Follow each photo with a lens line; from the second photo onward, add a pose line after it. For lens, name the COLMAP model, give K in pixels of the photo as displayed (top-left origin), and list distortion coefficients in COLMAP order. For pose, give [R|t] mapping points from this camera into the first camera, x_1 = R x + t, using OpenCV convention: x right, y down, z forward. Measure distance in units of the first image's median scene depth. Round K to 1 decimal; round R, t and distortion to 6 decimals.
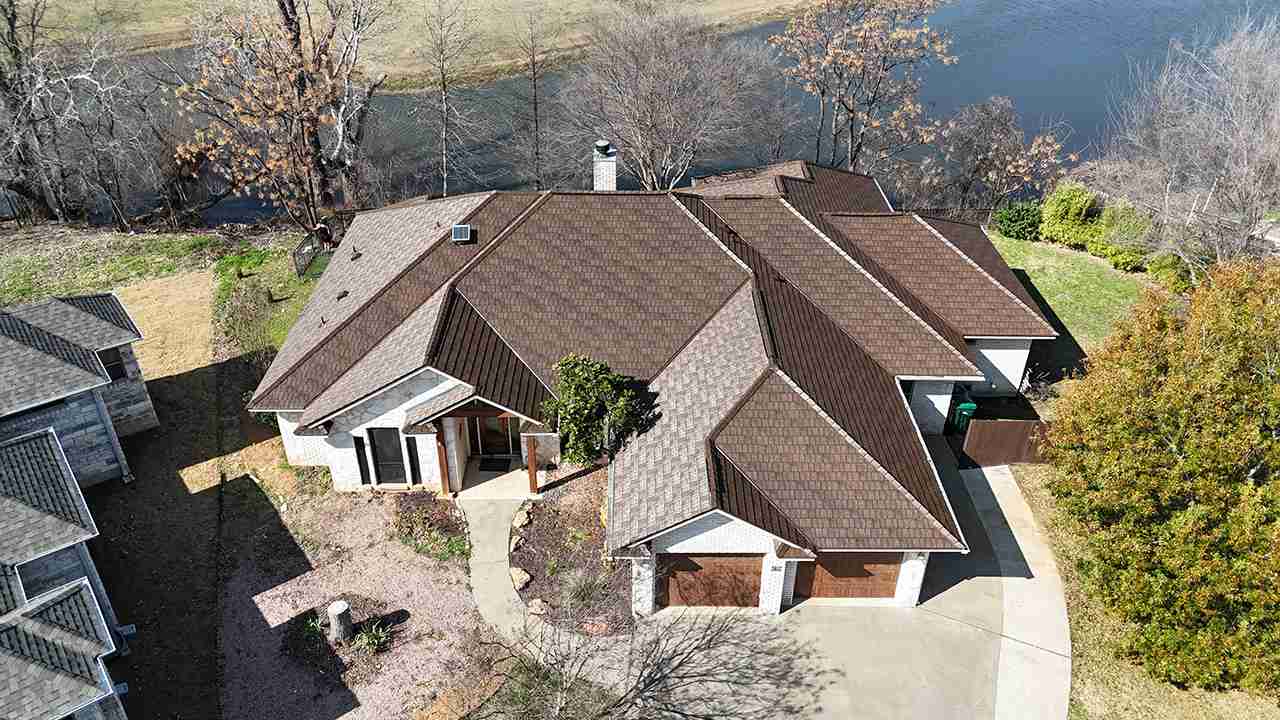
lens RADIAL K [[939.6, 0, 638.7], [0, 939.6, 366.5], [0, 0, 1]] dist [0.066383, -0.059639]
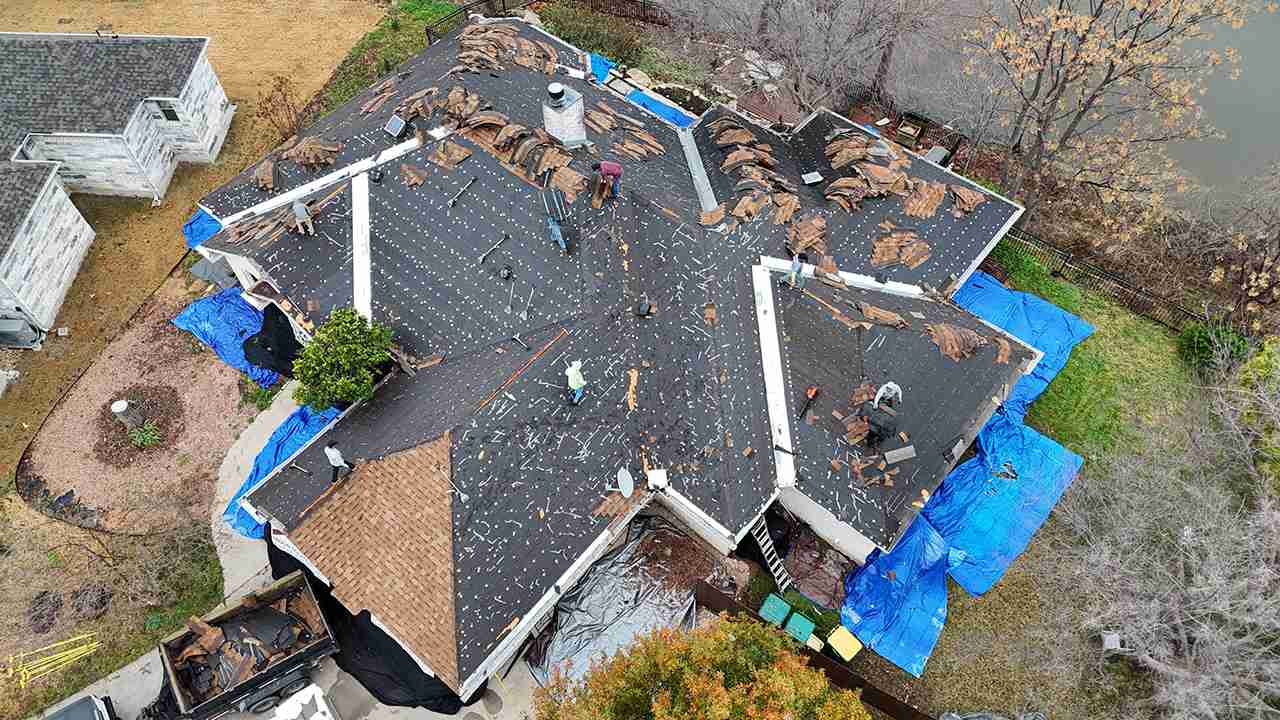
lens RADIAL K [[939.6, 0, 641.3], [0, 939.6, 357.3], [0, 0, 1]] dist [0.066383, -0.059639]
pose [[0.757686, 0.523352, -0.389890, 0.587569], [-0.336025, 0.824996, 0.454389, -0.534329], [0.559463, -0.213271, 0.800947, 0.318711]]
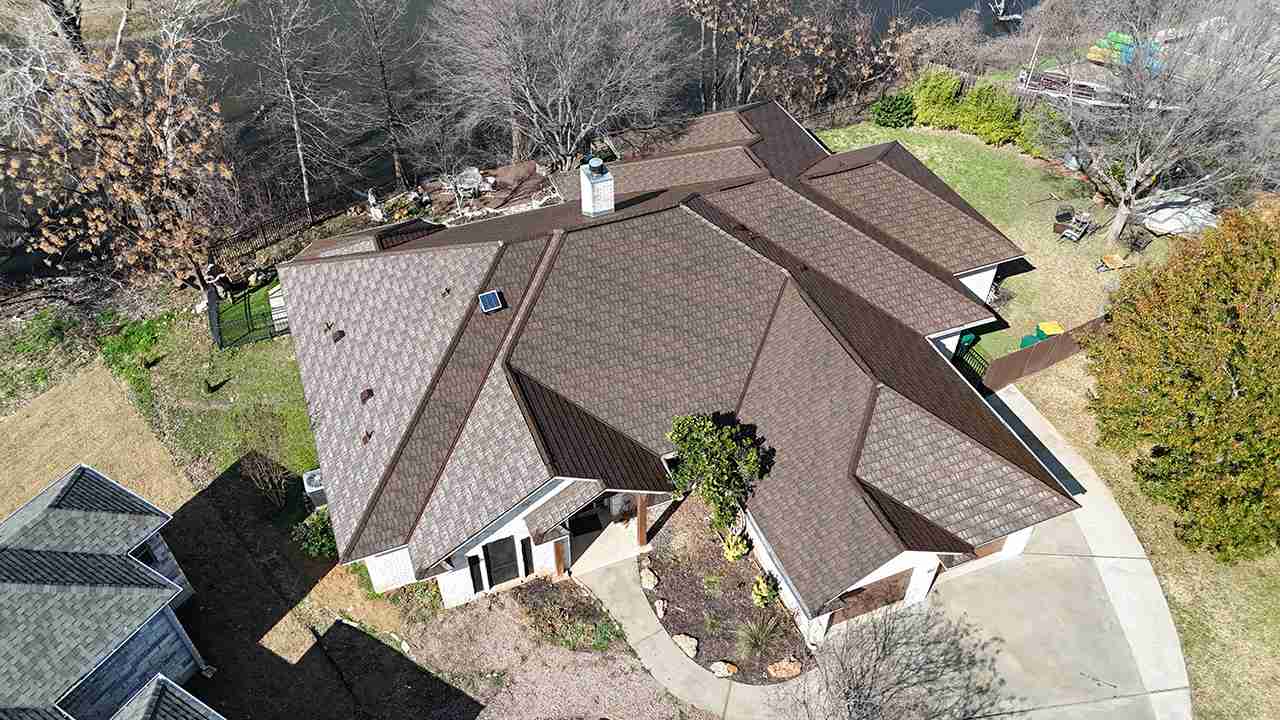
lens RADIAL K [[939.6, 0, 638.2], [0, 939.6, 363.1], [0, 0, 1]] dist [0.066383, -0.059639]
pose [[0.929794, -0.258904, 0.261633, -0.341501], [0.205412, 0.954802, 0.214848, -0.277037], [-0.305433, -0.146021, 0.940951, 0.096724]]
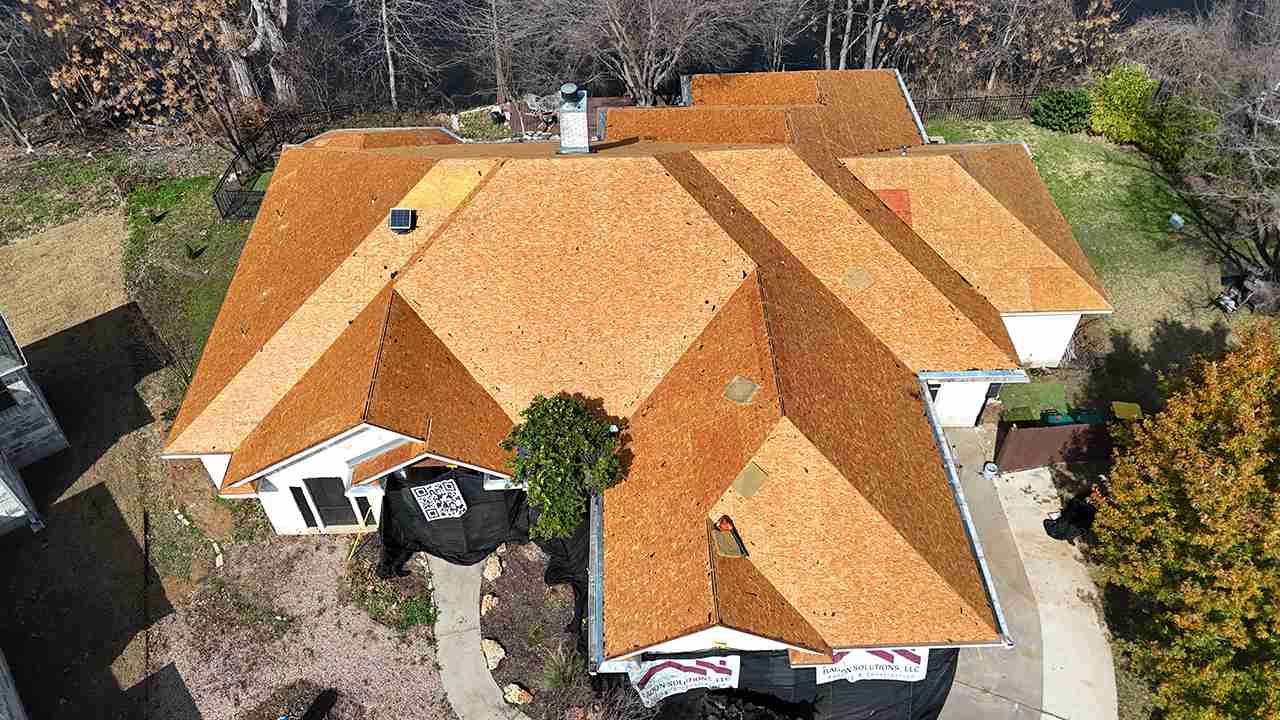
lens RADIAL K [[939.6, 0, 640.7], [0, 939.6, 361.6], [0, 0, 1]] dist [0.066383, -0.059639]
pose [[0.999523, -0.030516, 0.004715, 0.013937], [0.028718, 0.974799, 0.221229, -0.216364], [-0.011348, -0.220989, 0.975210, 0.190229]]
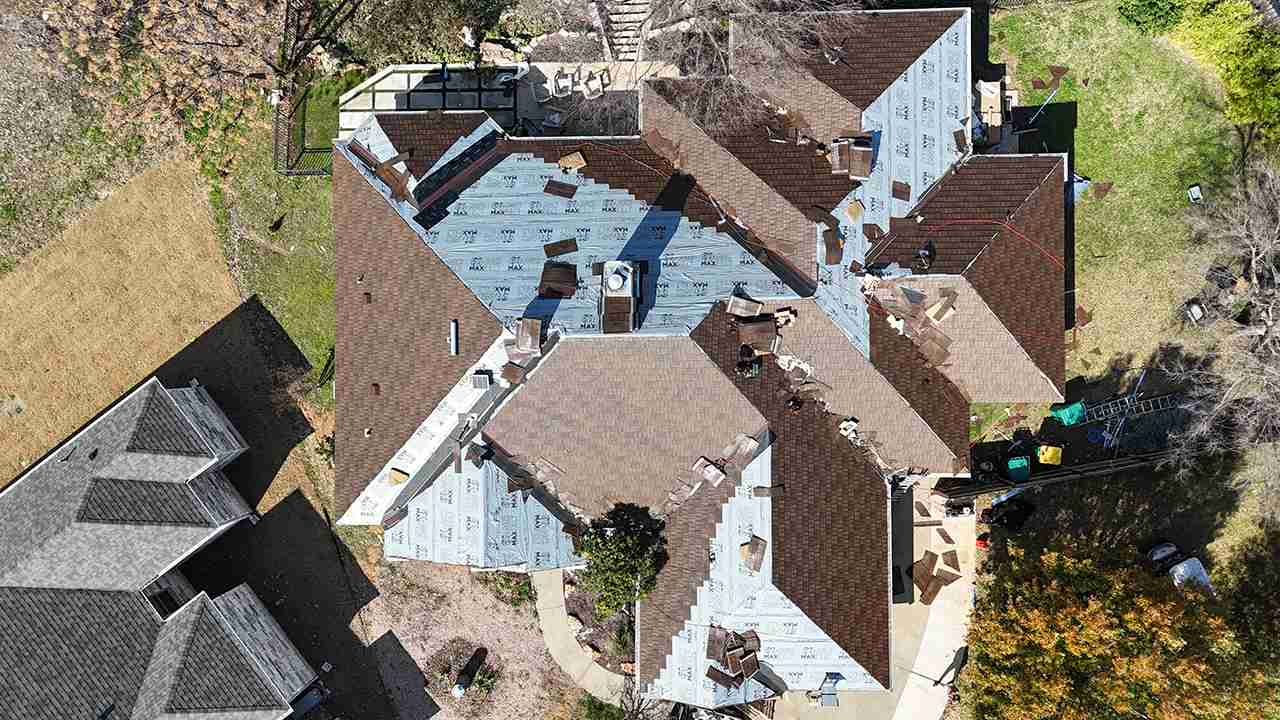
lens RADIAL K [[939.6, 0, 640.3], [0, 939.6, 358.0], [0, 0, 1]] dist [0.066383, -0.059639]
pose [[0.999072, 0.002688, -0.042979, 0.026866], [0.034142, 0.558822, 0.828585, -1.076240], [0.026245, -0.829283, 0.558212, 0.519934]]
